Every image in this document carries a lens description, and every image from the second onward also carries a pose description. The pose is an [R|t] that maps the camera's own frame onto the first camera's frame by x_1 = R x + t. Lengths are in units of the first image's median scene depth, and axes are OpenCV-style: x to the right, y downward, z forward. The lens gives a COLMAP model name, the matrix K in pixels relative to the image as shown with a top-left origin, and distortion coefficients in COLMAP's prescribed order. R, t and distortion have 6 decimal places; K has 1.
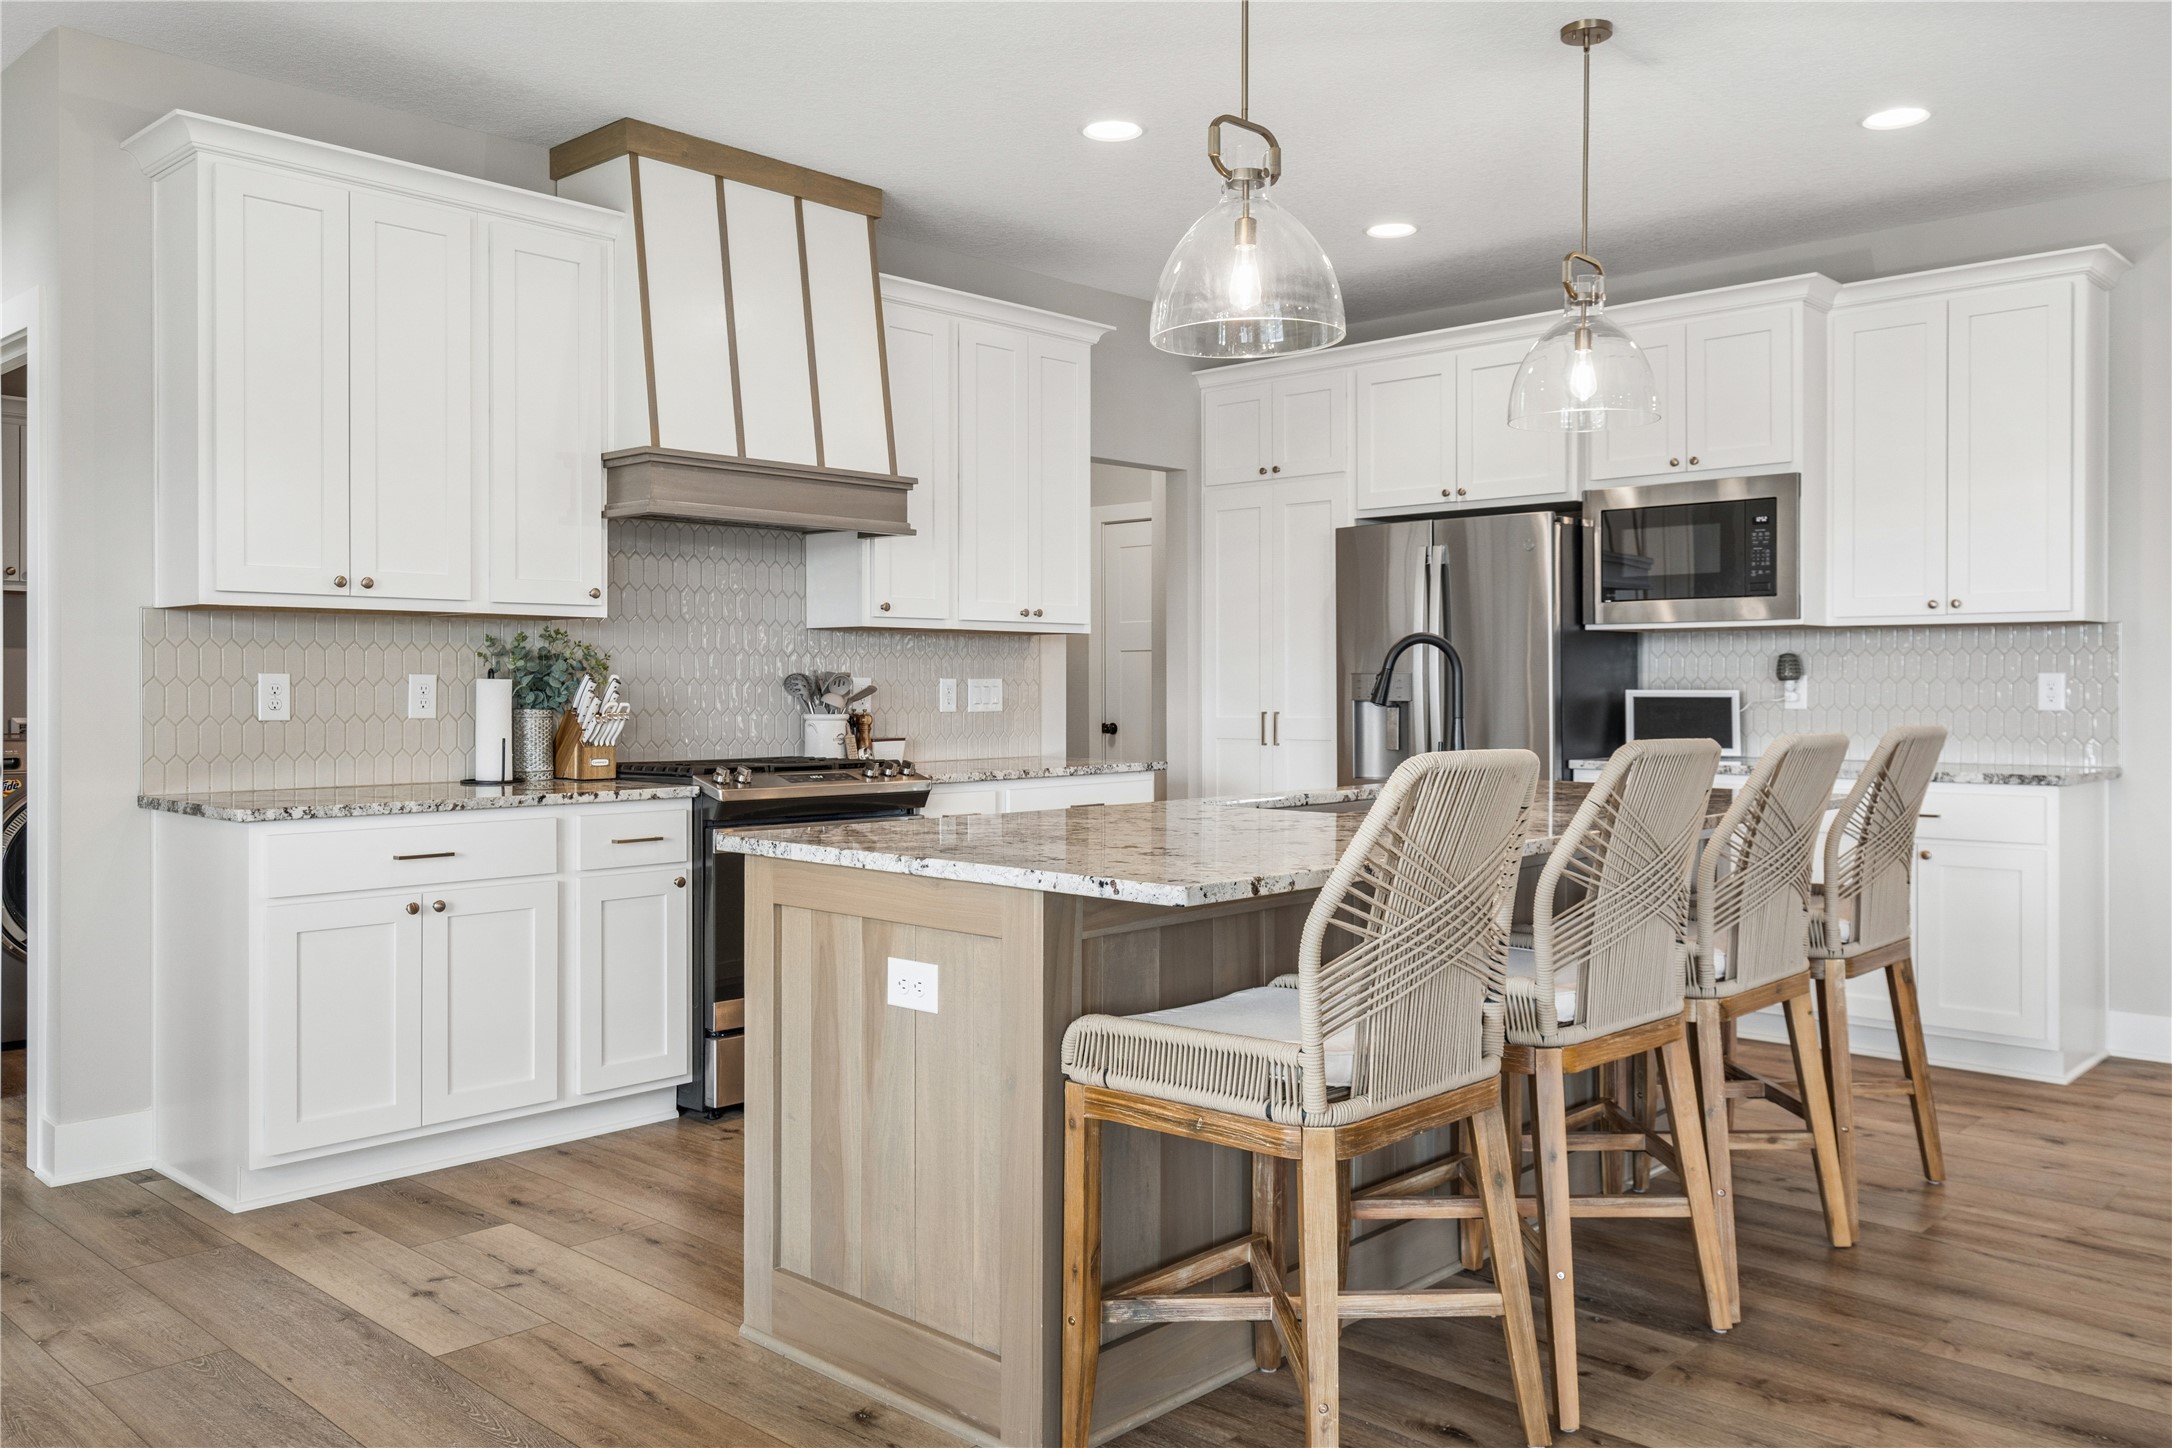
lens RADIAL K [[1736.1, 0, 1094.9], [0, 1736.1, 708.3], [0, 0, 1]] dist [0.066889, -0.002596]
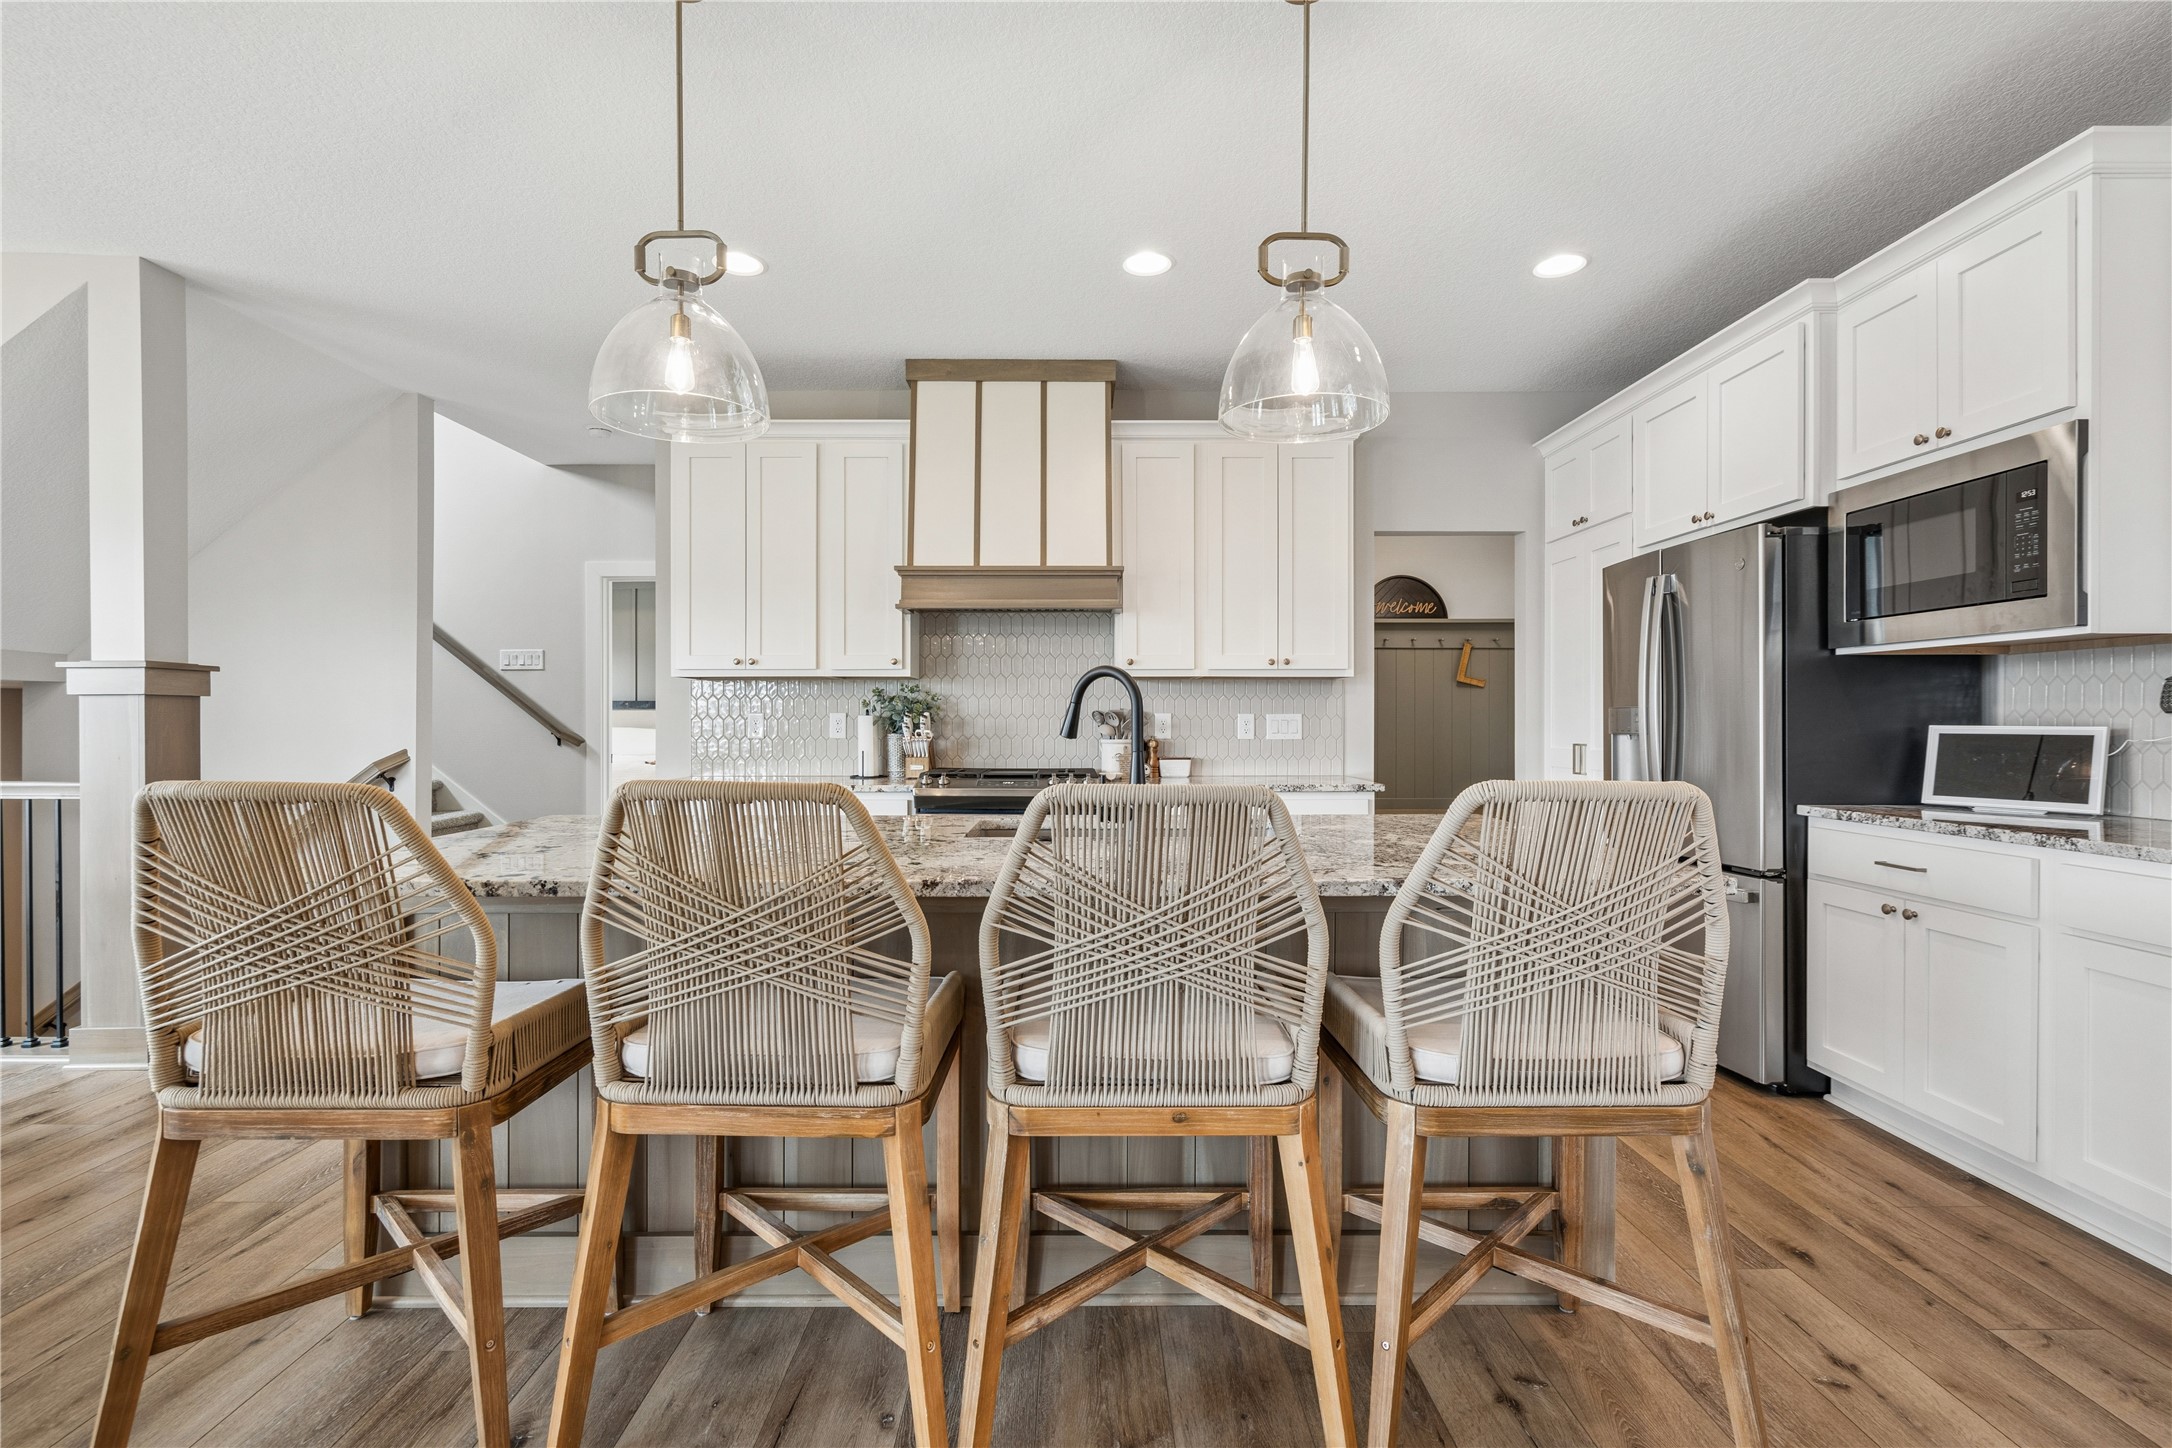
lens RADIAL K [[993.7, 0, 1077.3], [0, 993.7, 736.2], [0, 0, 1]] dist [0.003571, 0.002295]
pose [[0.678724, 0.013180, -0.734275, 0.420124], [-0.010360, 0.999911, 0.008372, -0.005536], [0.734320, 0.001924, 0.678801, 0.425538]]
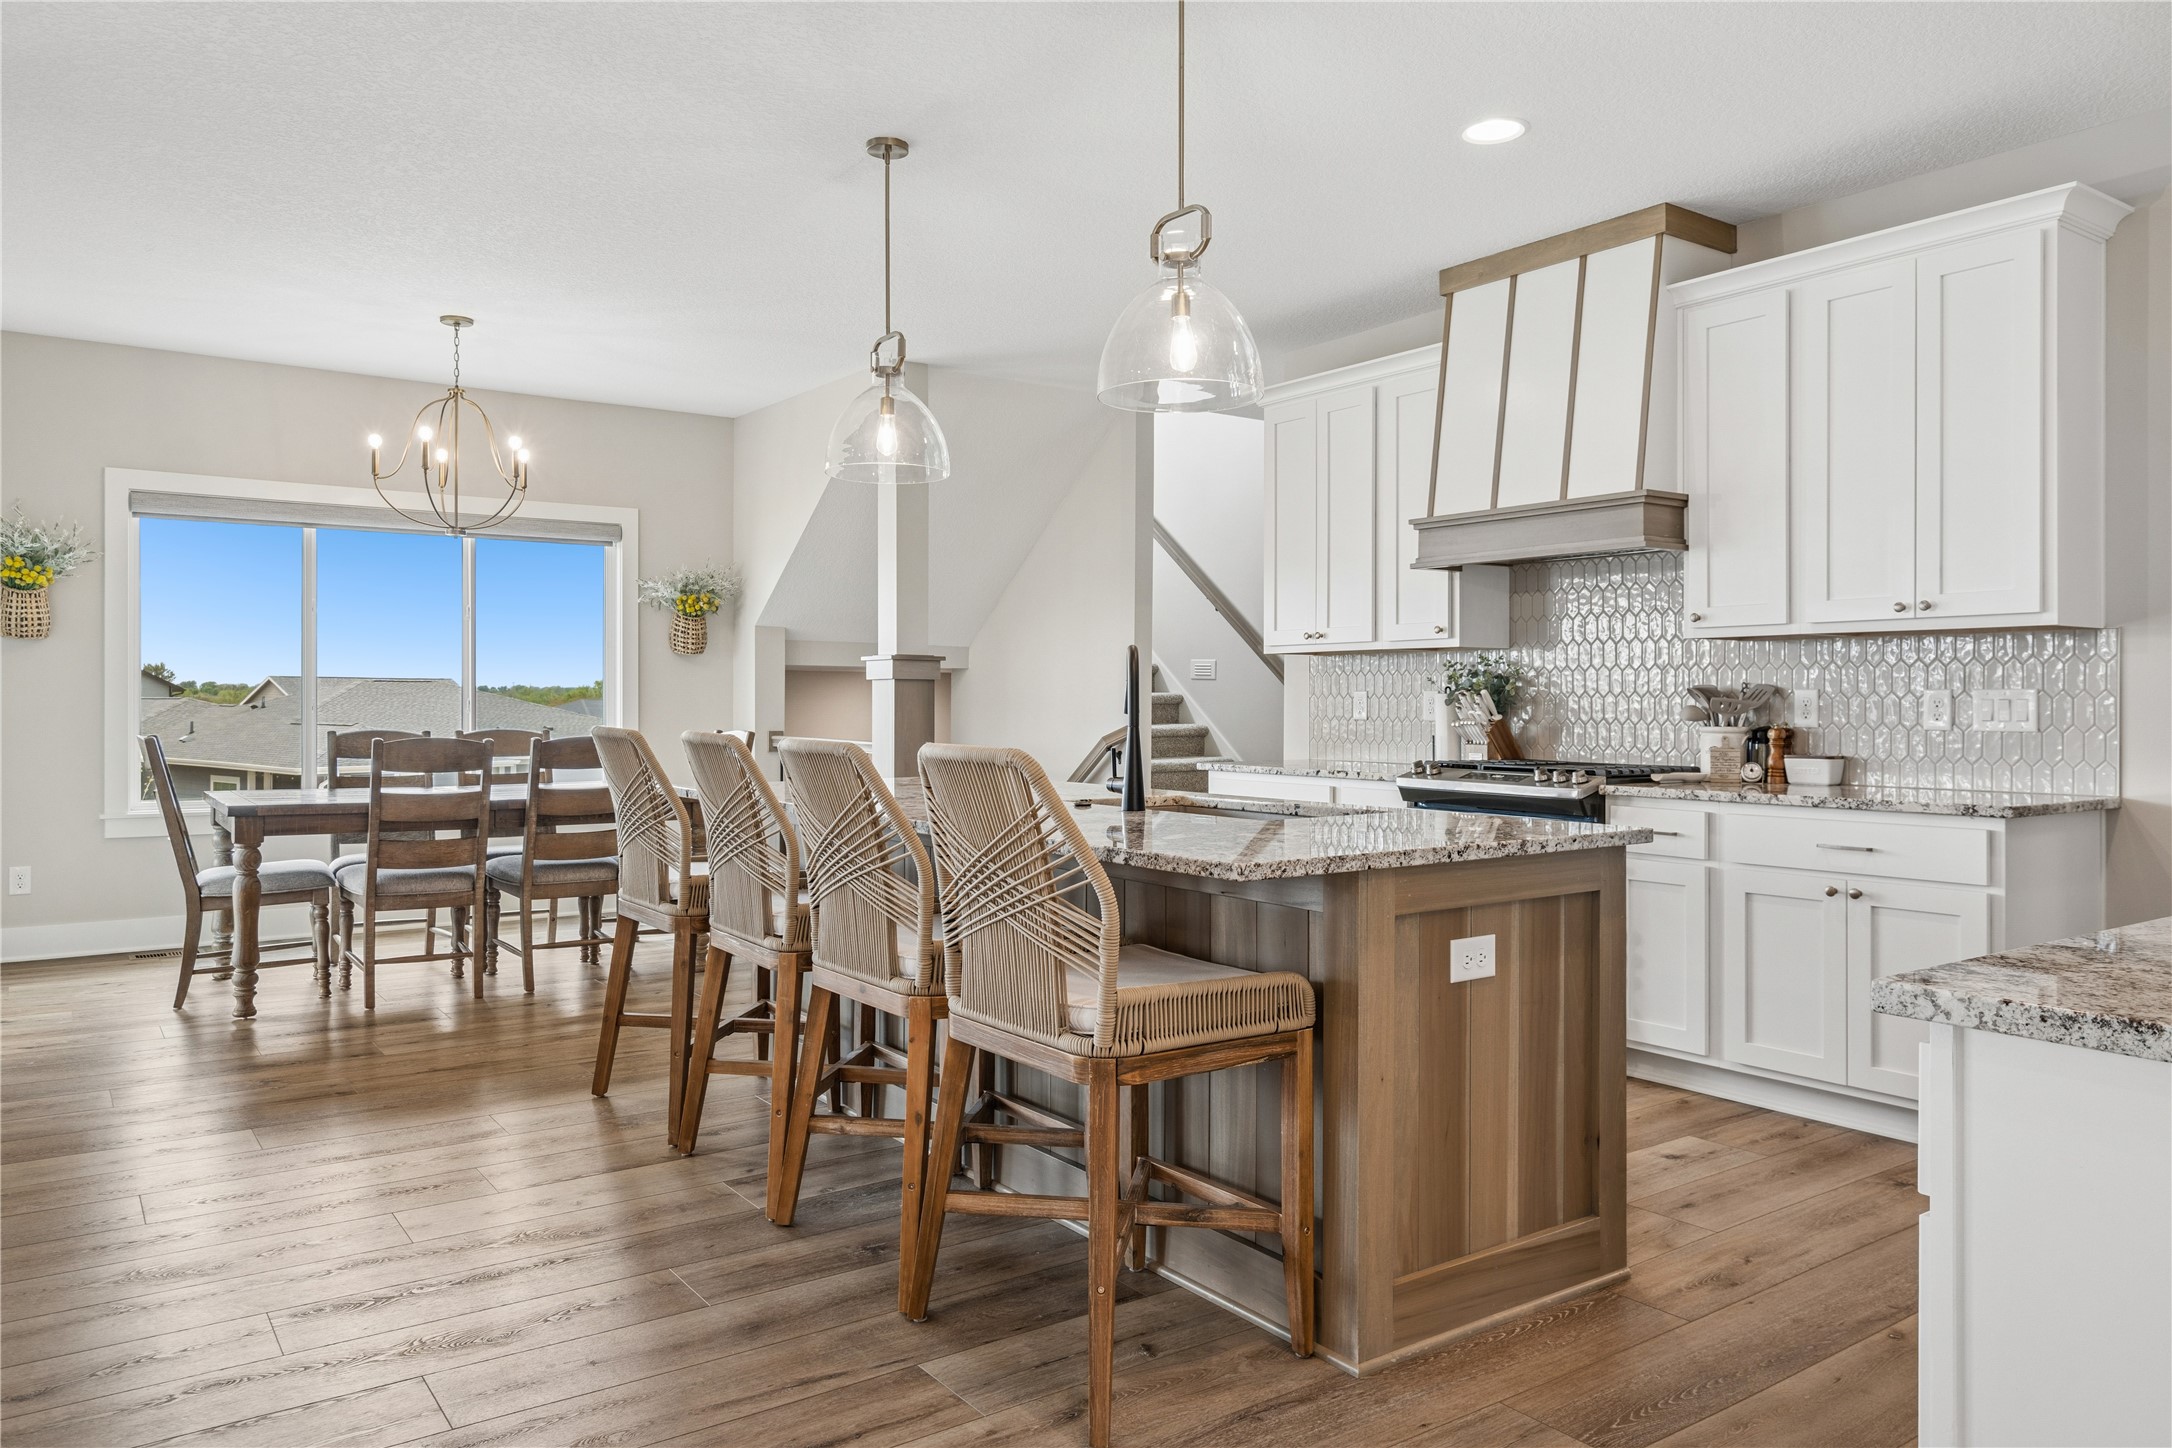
lens RADIAL K [[1489.4, 0, 1086.8], [0, 1489.4, 720.1], [0, 0, 1]] dist [0.035510, -0.003972]
pose [[-0.207928, 0.015720, -0.978018, 0.761122], [-0.014284, 0.999715, 0.019106, -0.011249], [0.978040, 0.017943, -0.207645, 0.823656]]
